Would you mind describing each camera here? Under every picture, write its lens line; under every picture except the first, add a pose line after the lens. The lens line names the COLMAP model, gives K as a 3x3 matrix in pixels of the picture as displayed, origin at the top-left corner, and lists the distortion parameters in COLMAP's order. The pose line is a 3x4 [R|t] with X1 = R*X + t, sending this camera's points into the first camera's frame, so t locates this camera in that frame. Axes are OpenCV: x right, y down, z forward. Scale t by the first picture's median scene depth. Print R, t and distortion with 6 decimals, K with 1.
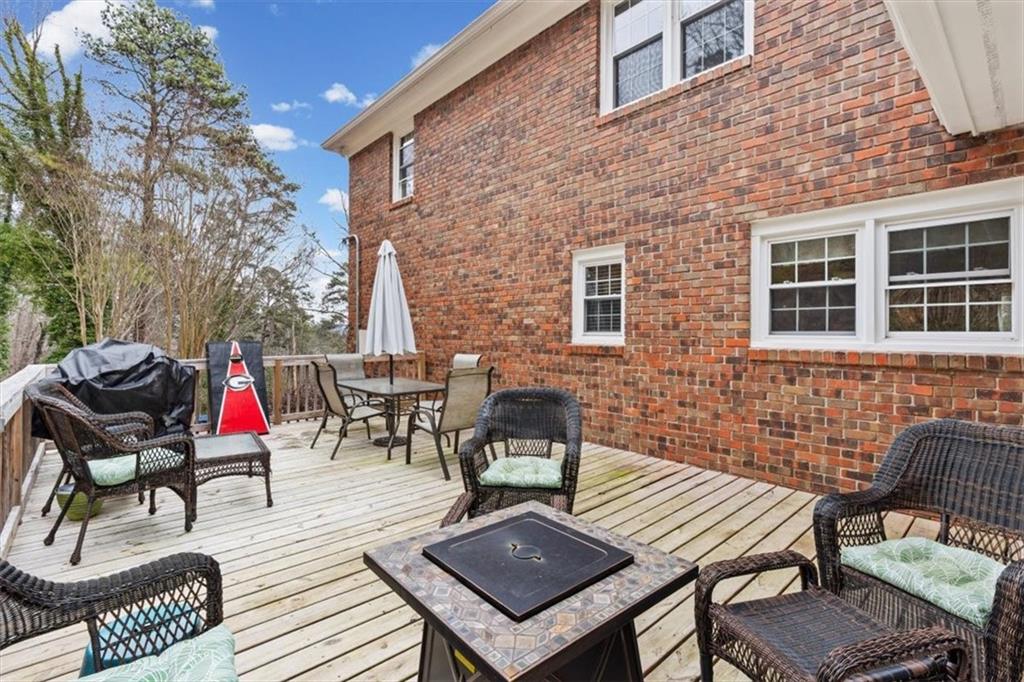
lens RADIAL K [[471.4, 0, 513.4], [0, 471.4, 334.8], [0, 0, 1]] dist [0.000234, 0.000139]
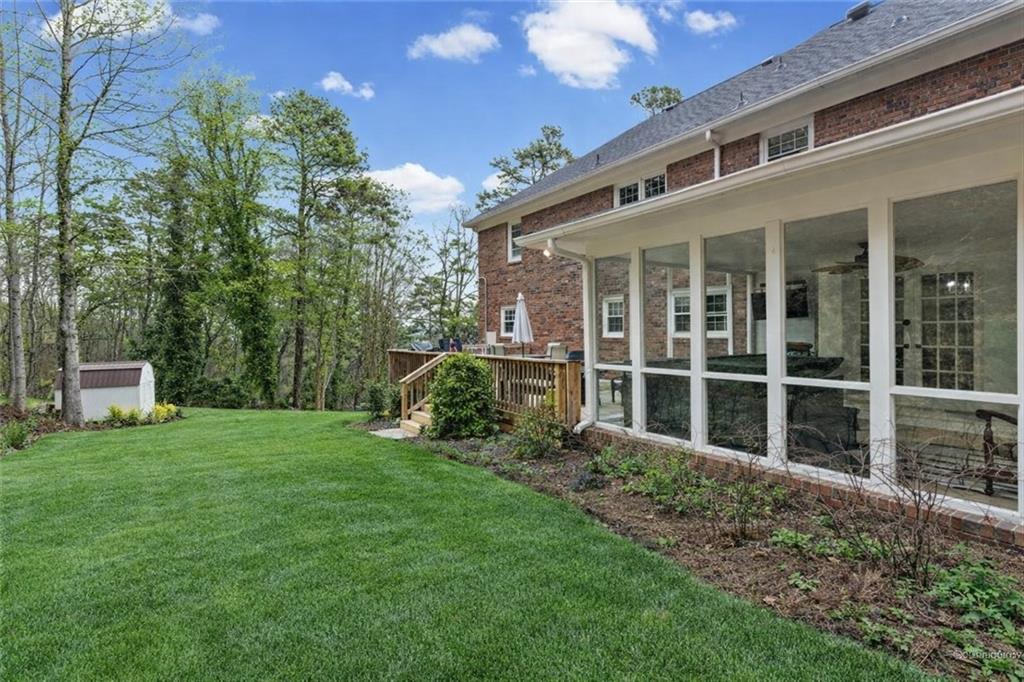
lens RADIAL K [[471.4, 0, 510.9], [0, 471.4, 337.1], [0, 0, 1]] dist [0.000234, 0.000139]
pose [[0.991531, -0.002839, -0.129843, -0.016304], [0.002511, 0.999993, -0.002691, 0.023468], [0.129849, 0.002342, 0.991531, -1.271664]]
